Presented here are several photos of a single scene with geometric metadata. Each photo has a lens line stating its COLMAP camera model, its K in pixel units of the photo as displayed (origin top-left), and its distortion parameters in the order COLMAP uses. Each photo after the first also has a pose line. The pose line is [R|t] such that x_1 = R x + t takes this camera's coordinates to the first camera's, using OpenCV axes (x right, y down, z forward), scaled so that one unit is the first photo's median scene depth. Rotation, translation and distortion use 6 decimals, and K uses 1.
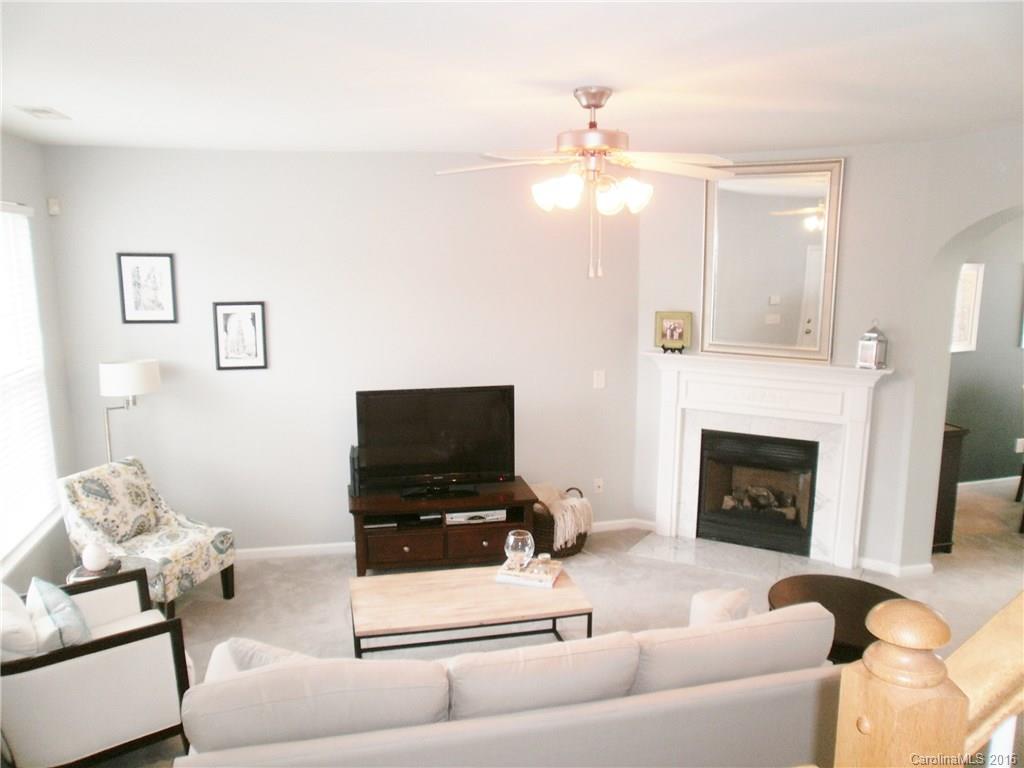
lens RADIAL K [[797.1, 0, 512.0], [0, 797.1, 384.0], [0, 0, 1]] dist [-0.271021, 0.475598]
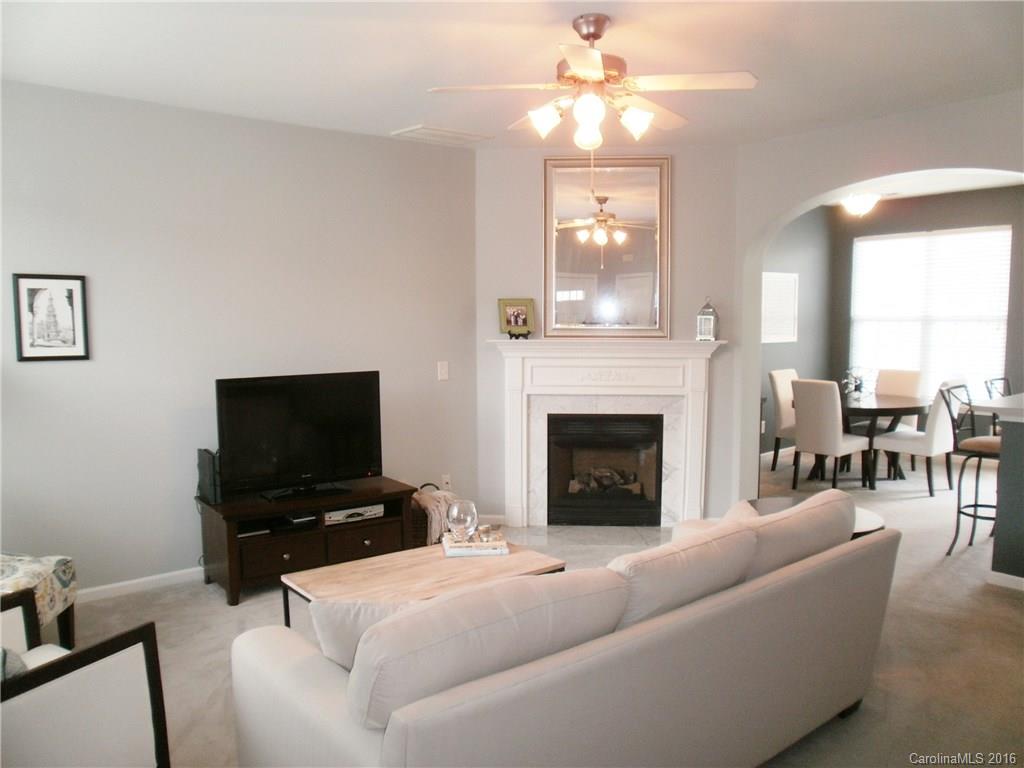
lens RADIAL K [[807.2, 0, 512.0], [0, 807.2, 384.0], [0, 0, 1]] dist [-0.197596, 0.286613]
pose [[0.906271, -0.039937, 0.420807, -0.254132], [0.073330, 0.995286, -0.063470, 0.088047], [-0.416288, 0.088378, 0.904927, 0.083595]]
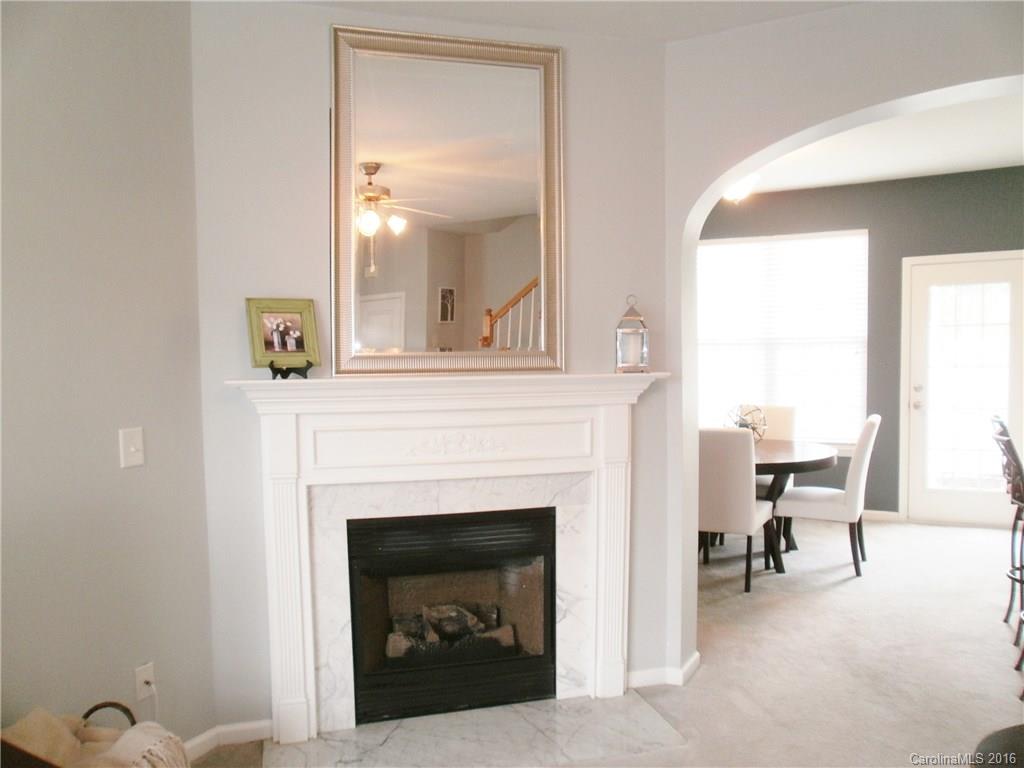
lens RADIAL K [[827.6, 0, 517.0], [0, 827.6, 401.1], [0, 0, 1]] dist [-0.292212, 0.558314]
pose [[0.678941, -0.055645, 0.732081, -0.083488], [0.131698, 0.990181, -0.046875, 0.020398], [-0.722285, 0.128239, 0.679603, 0.579139]]
